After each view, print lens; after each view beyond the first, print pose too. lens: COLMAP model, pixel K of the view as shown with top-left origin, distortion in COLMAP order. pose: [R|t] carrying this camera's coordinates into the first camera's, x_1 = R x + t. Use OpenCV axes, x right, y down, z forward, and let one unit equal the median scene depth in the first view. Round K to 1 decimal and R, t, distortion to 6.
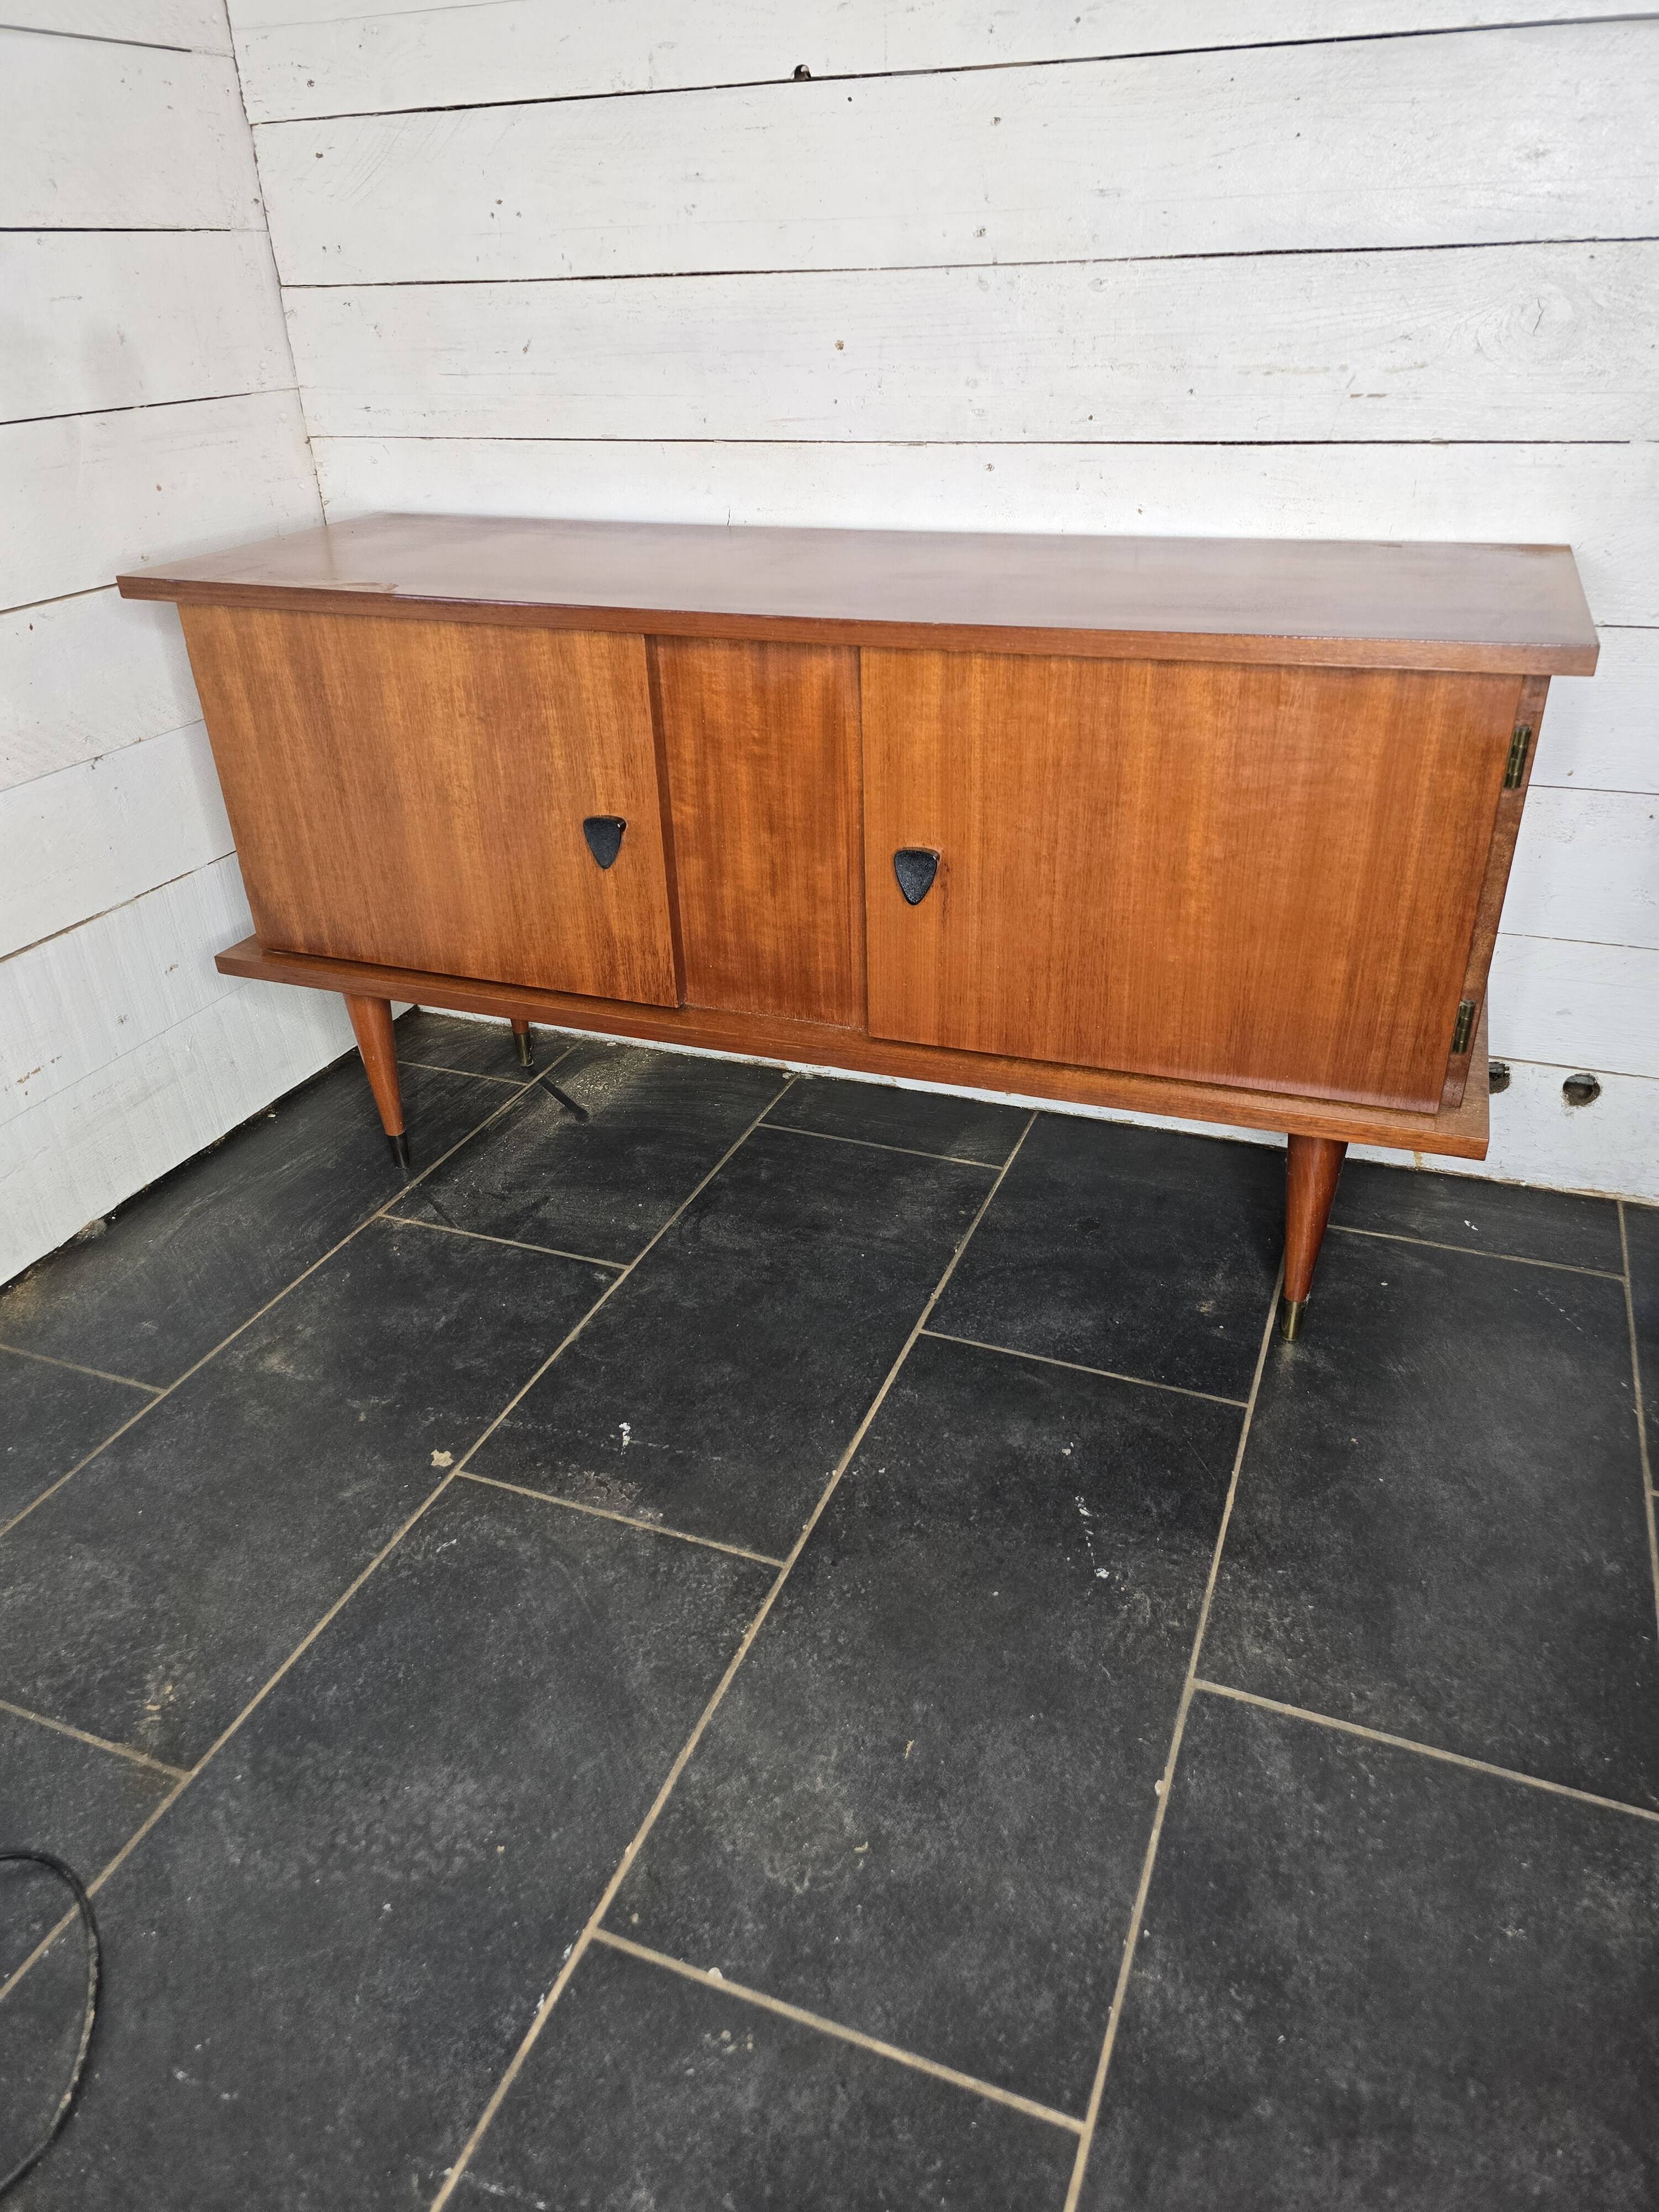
lens RADIAL K [[1509.0, 0, 836.5], [0, 1509.0, 1092.2], [0, 0, 1]] dist [0.051824, -0.056479]
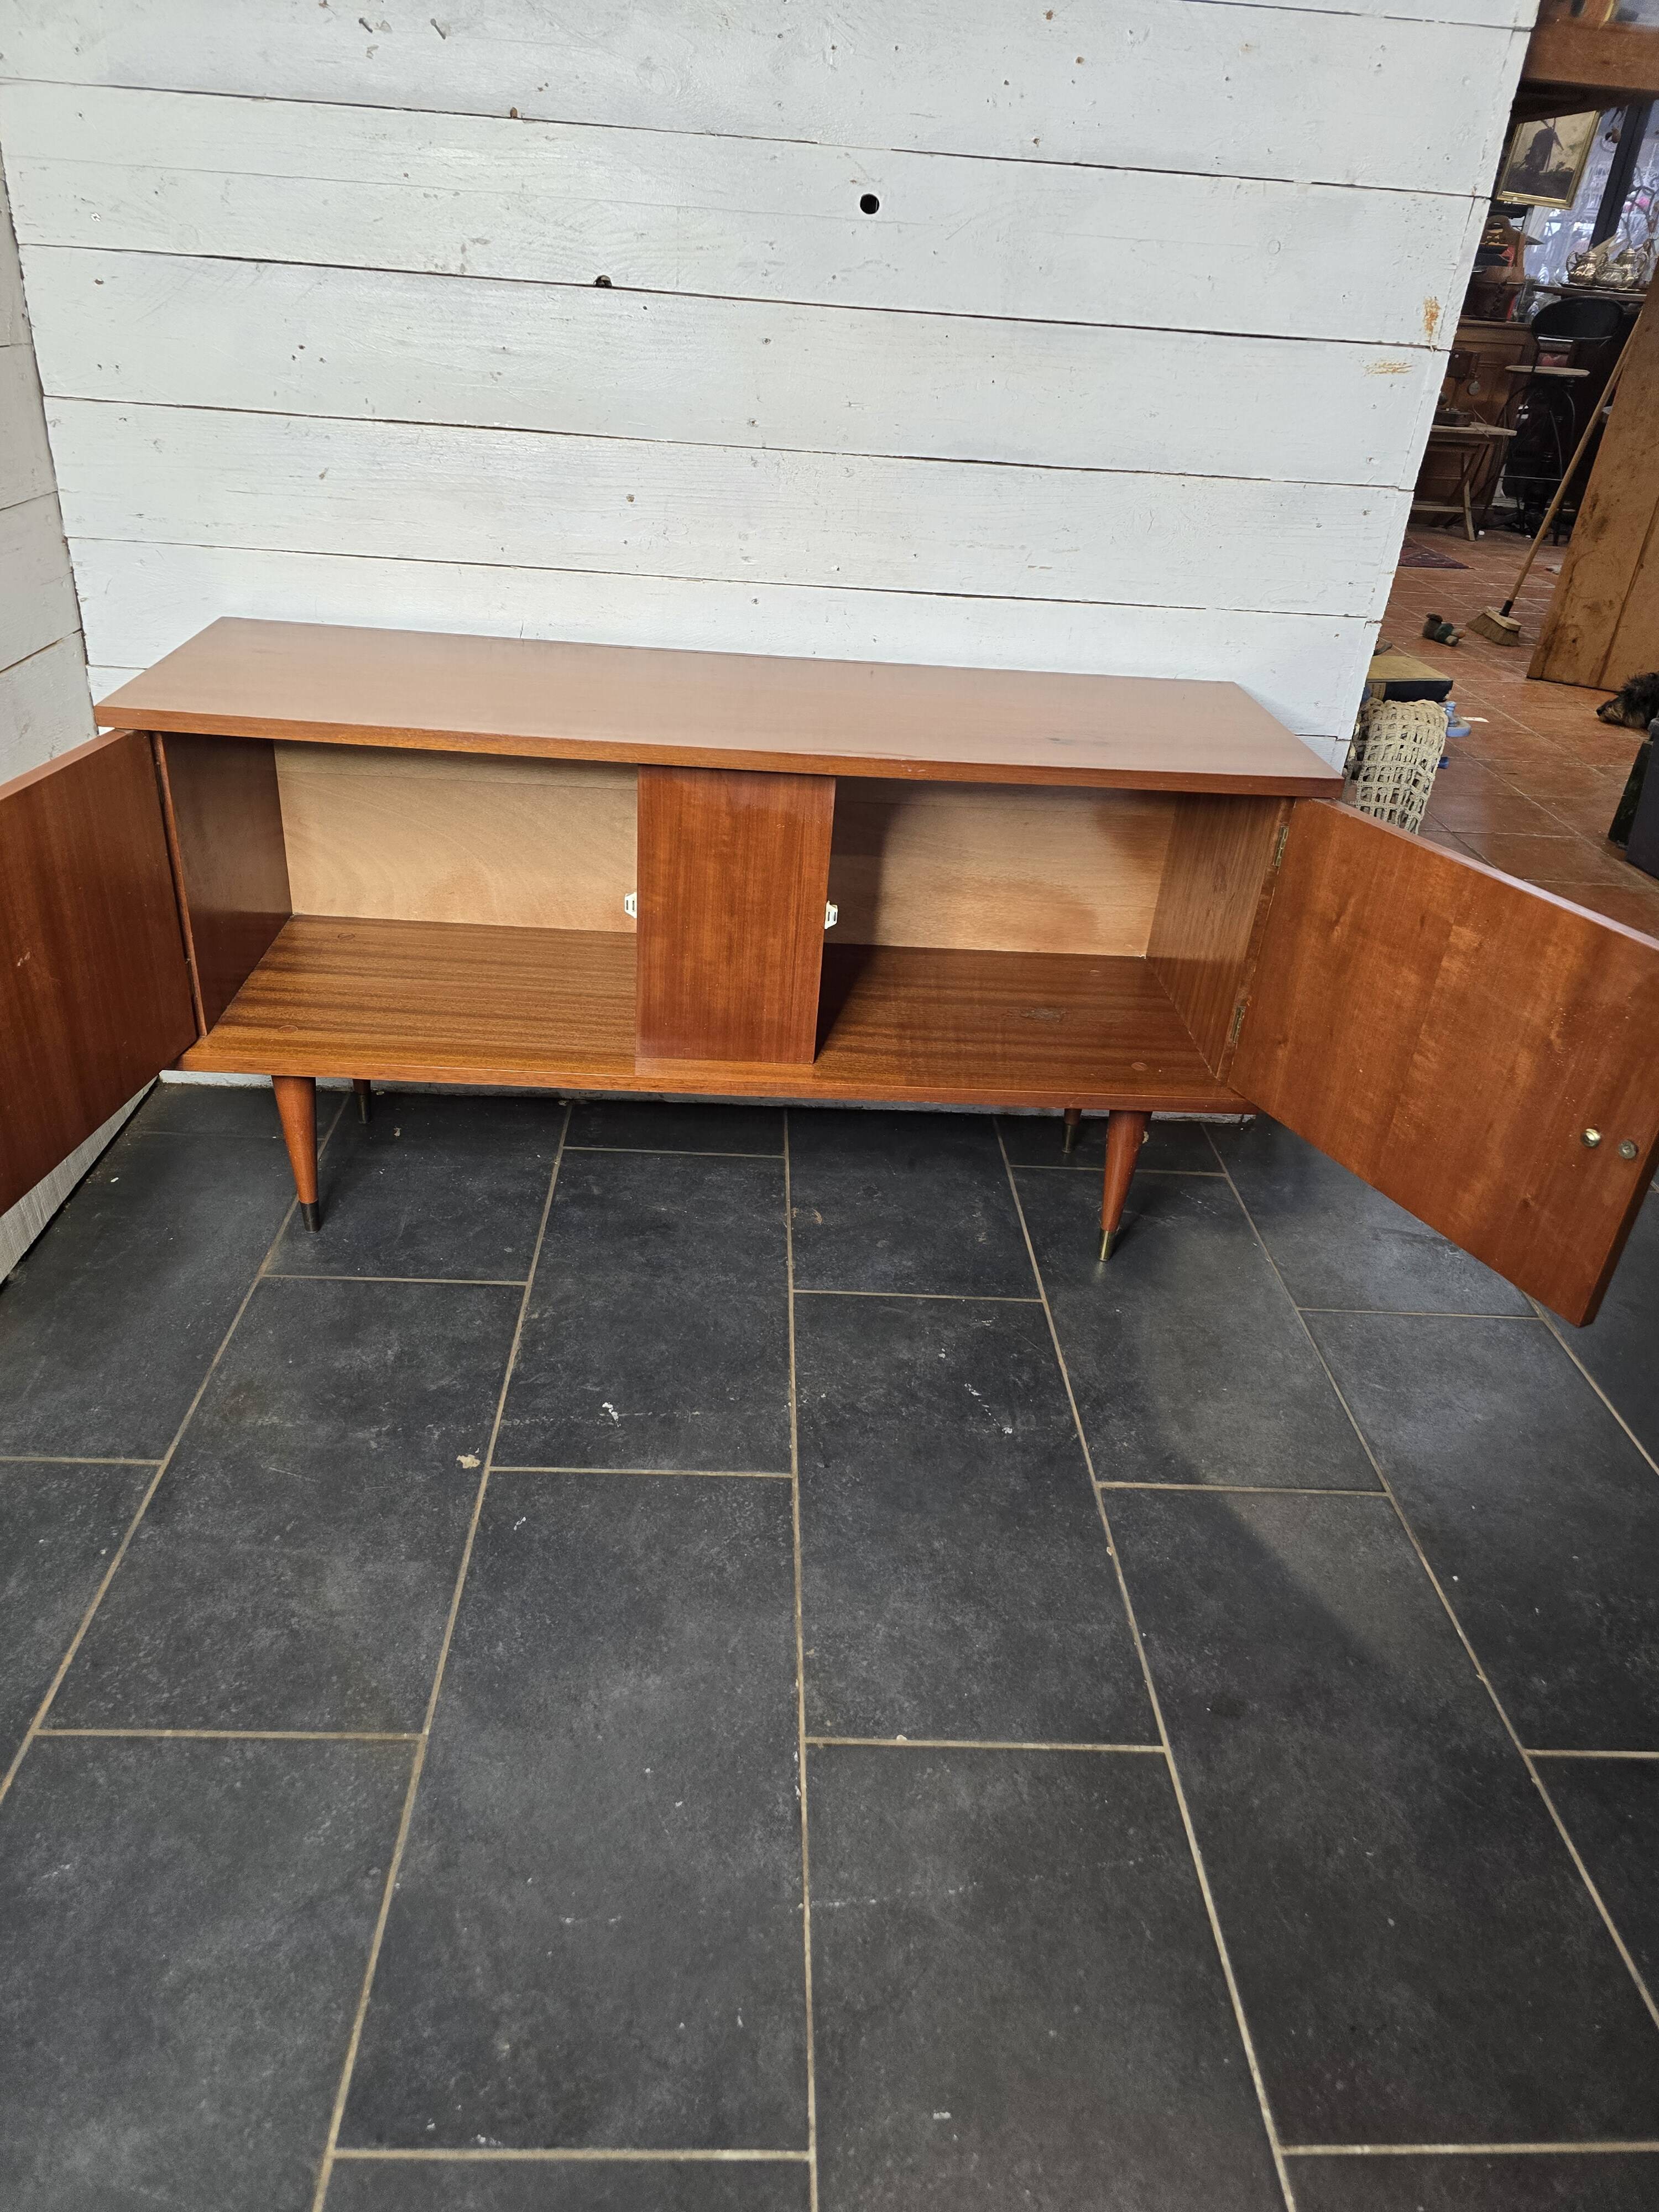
lens RADIAL K [[1509.0, 0, 828.6], [0, 1509.0, 1105.2], [0, 0, 1]] dist [0.051824, -0.056479]
pose [[0.909052, -0.116367, 0.400104, -0.483904], [0.110017, 0.993168, 0.038893, -0.050660], [-0.401897, 0.008663, 0.915644, -0.203389]]
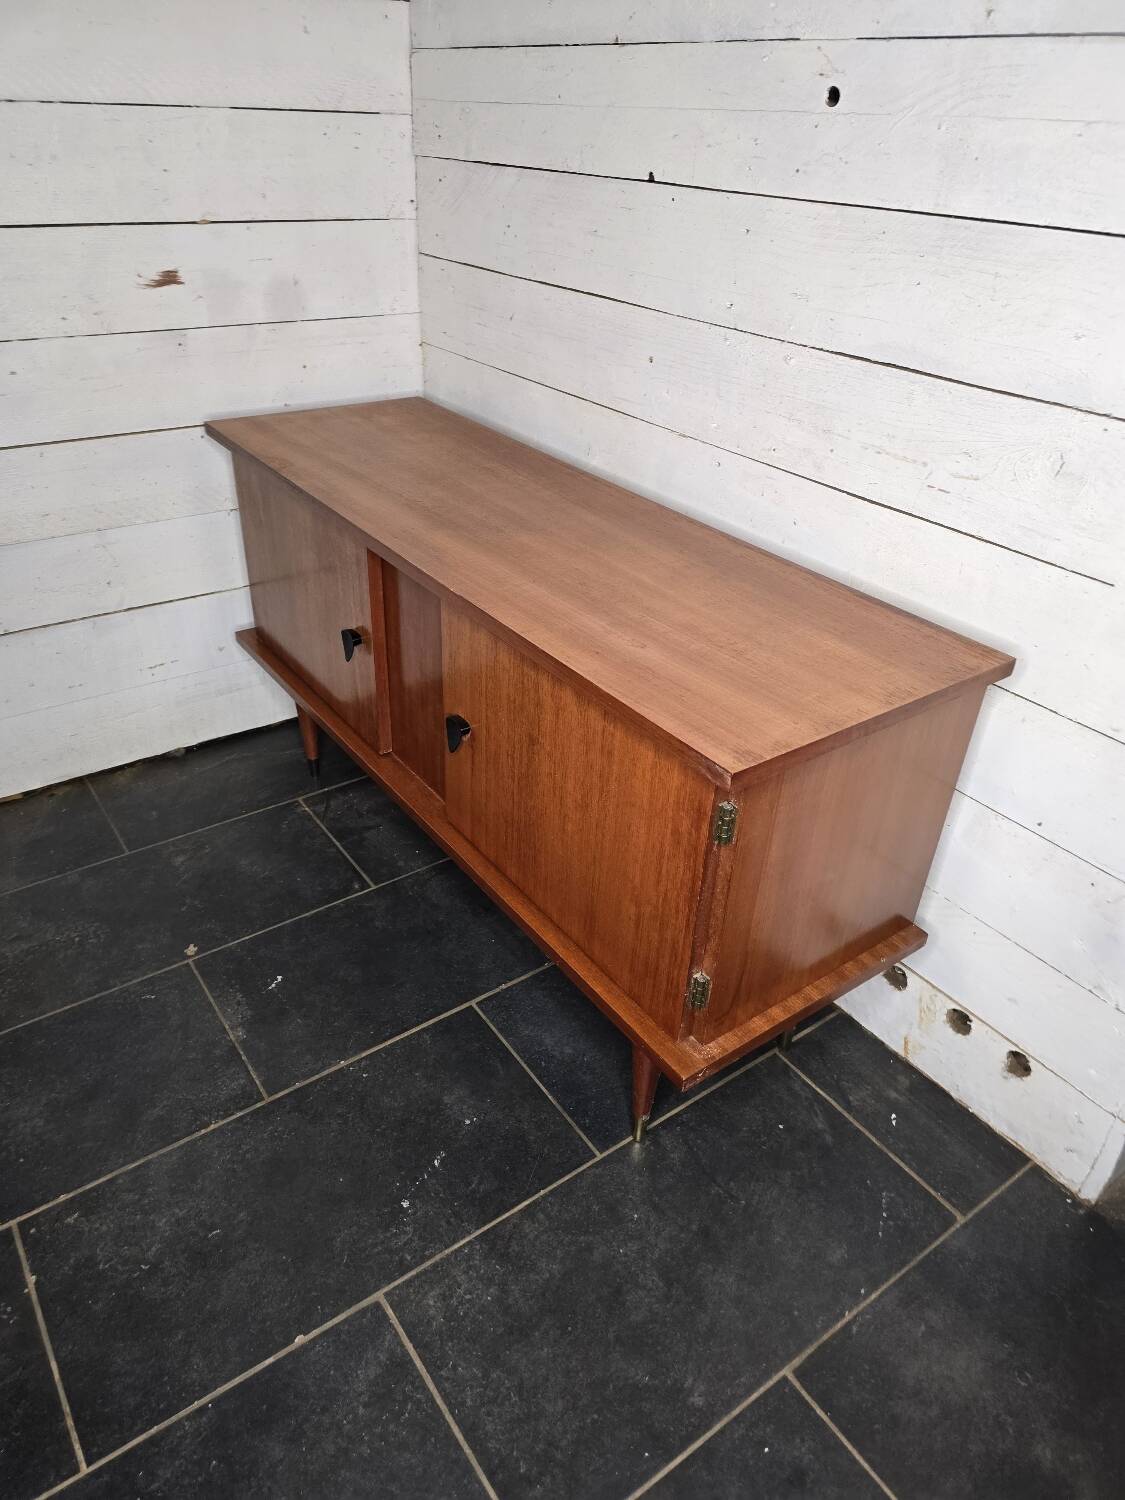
lens RADIAL K [[1023.3, 0, 543.4], [0, 1023.3, 755.3], [0, 0, 1]] dist [0.051824, -0.056479]
pose [[0.832705, 0.343088, -0.434618, 0.579087], [-0.317528, 0.938903, 0.132803, -0.288982], [0.453627, 0.027418, 0.890770, 0.112278]]
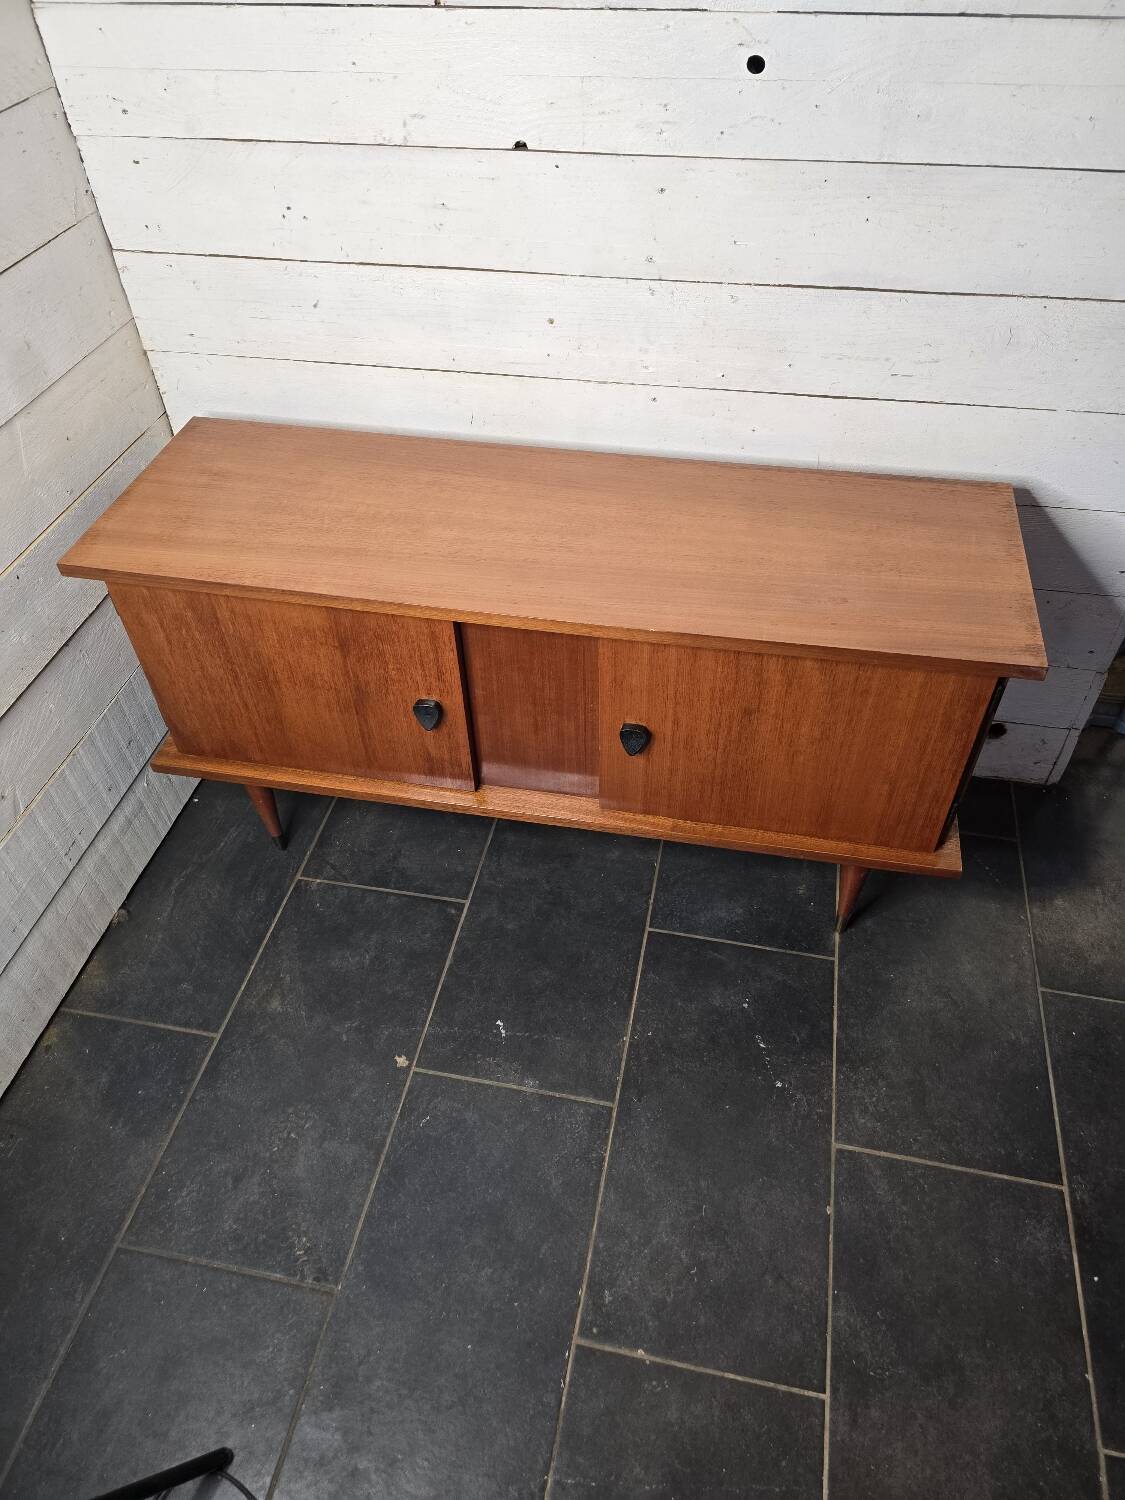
lens RADIAL K [[1023.3, 0, 578.7], [0, 1023.3, 753.8], [0, 0, 1]] dist [0.051824, -0.056479]
pose [[0.982909, -0.122820, 0.137130, -0.194578], [0.078730, 0.953799, 0.289947, -0.465450], [-0.166405, -0.274196, 0.947167, -0.071425]]
